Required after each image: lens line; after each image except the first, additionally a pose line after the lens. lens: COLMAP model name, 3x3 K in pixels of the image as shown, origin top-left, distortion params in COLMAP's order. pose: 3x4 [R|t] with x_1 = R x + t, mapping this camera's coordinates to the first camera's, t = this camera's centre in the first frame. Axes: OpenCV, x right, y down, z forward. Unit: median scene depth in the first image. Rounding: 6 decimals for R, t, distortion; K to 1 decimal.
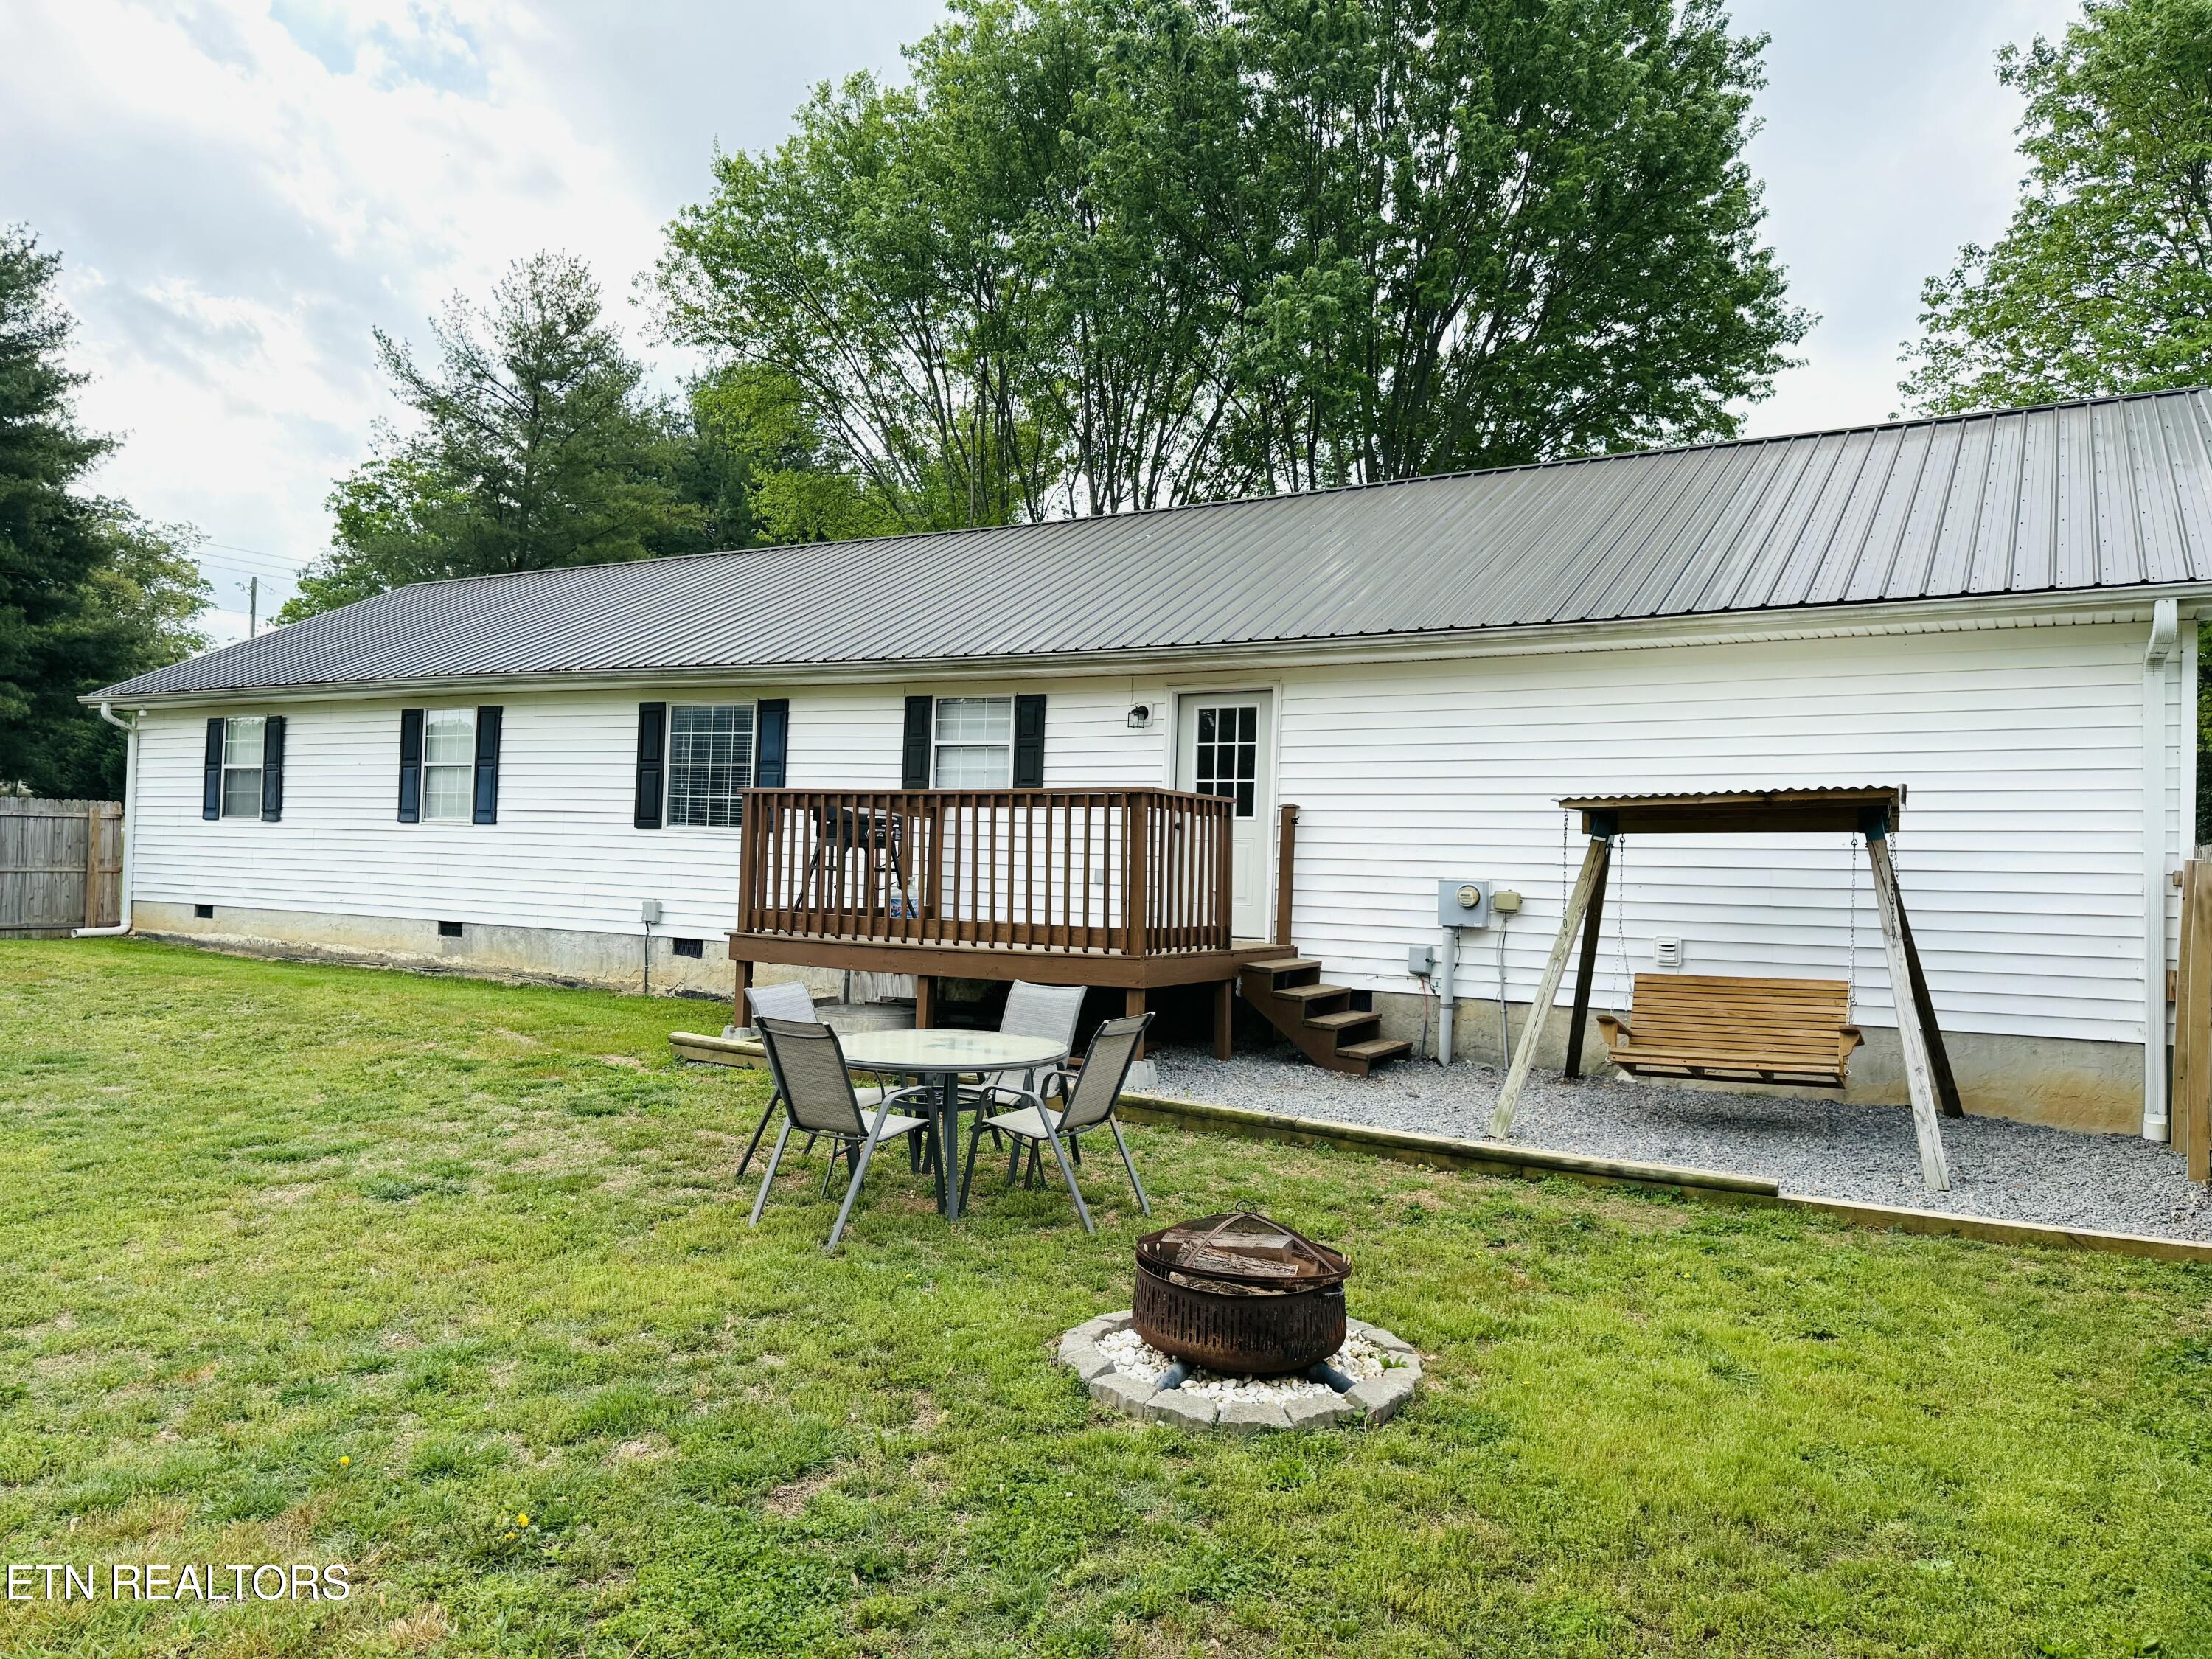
lens RADIAL K [[1522.8, 0, 1106.0], [0, 1522.8, 829.5], [0, 0, 1]] dist [0.087186, -0.053735]
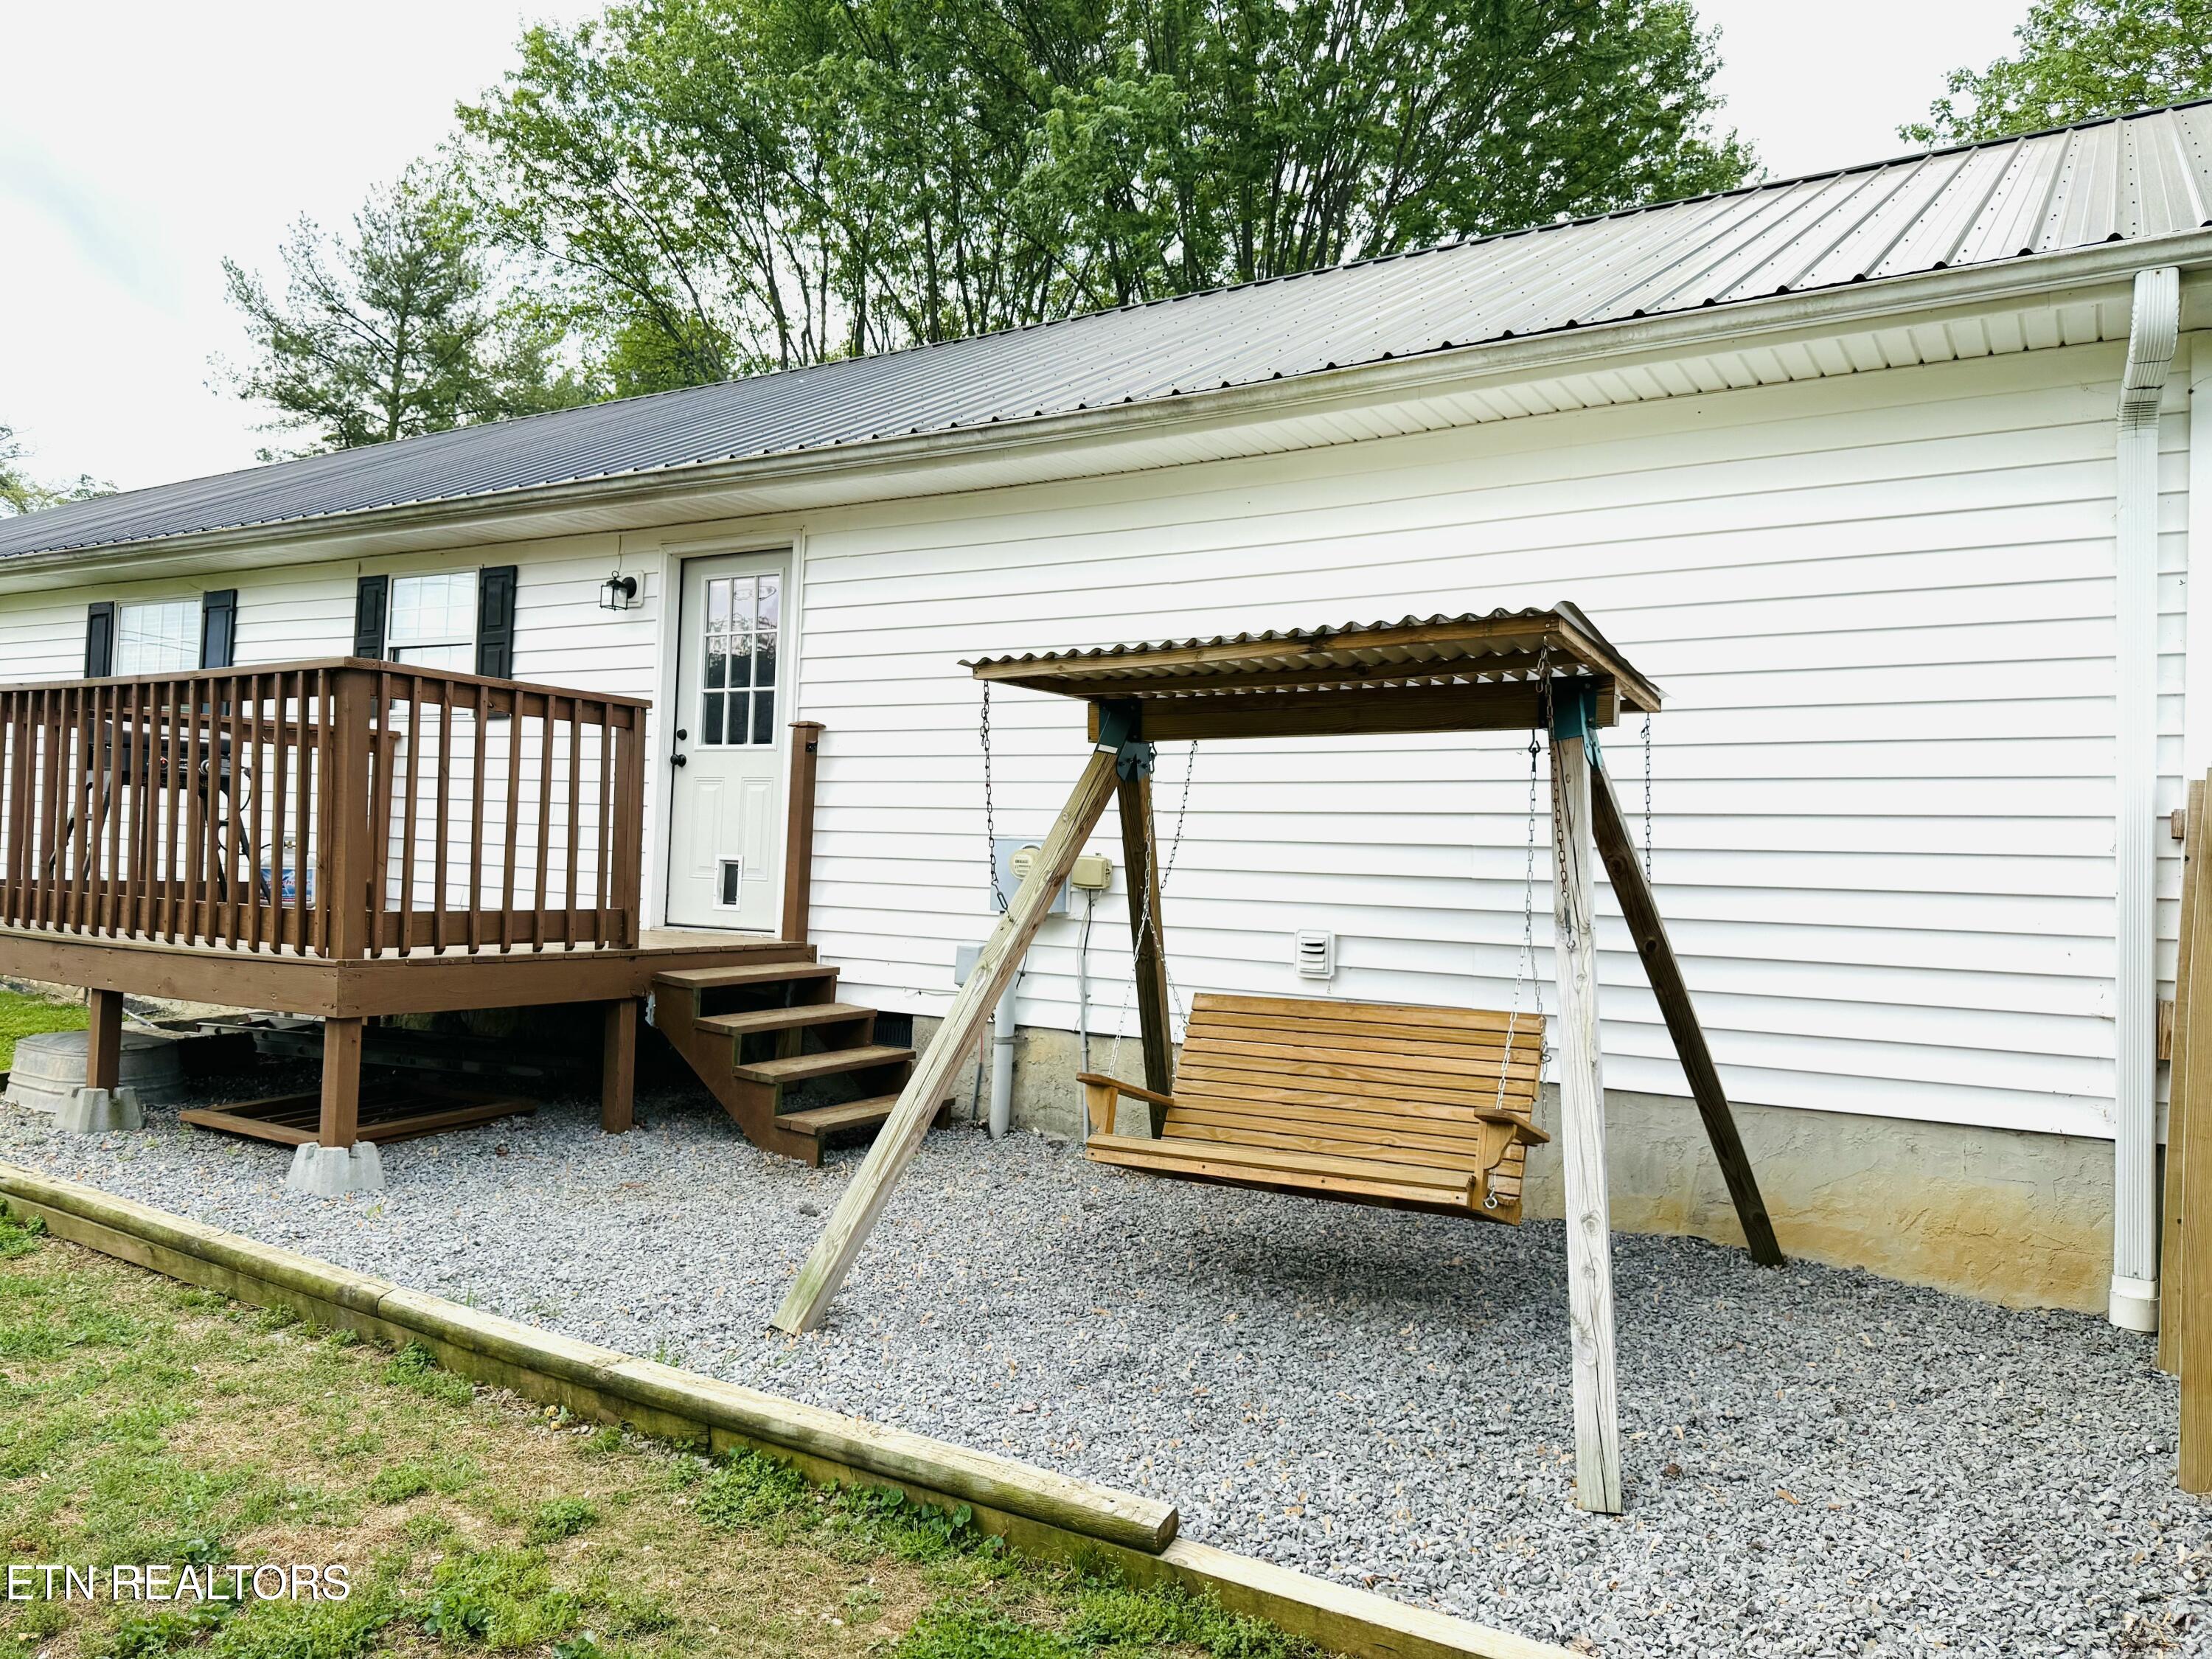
lens RADIAL K [[1525.4, 0, 1107.6], [0, 1525.4, 822.0], [0, 0, 1]] dist [0.146698, -0.122749]
pose [[0.999830, 0.008469, -0.016370, 0.275108], [-0.008557, 0.999949, -0.005306, 0.029840], [0.016324, 0.005445, 0.999852, 0.381135]]
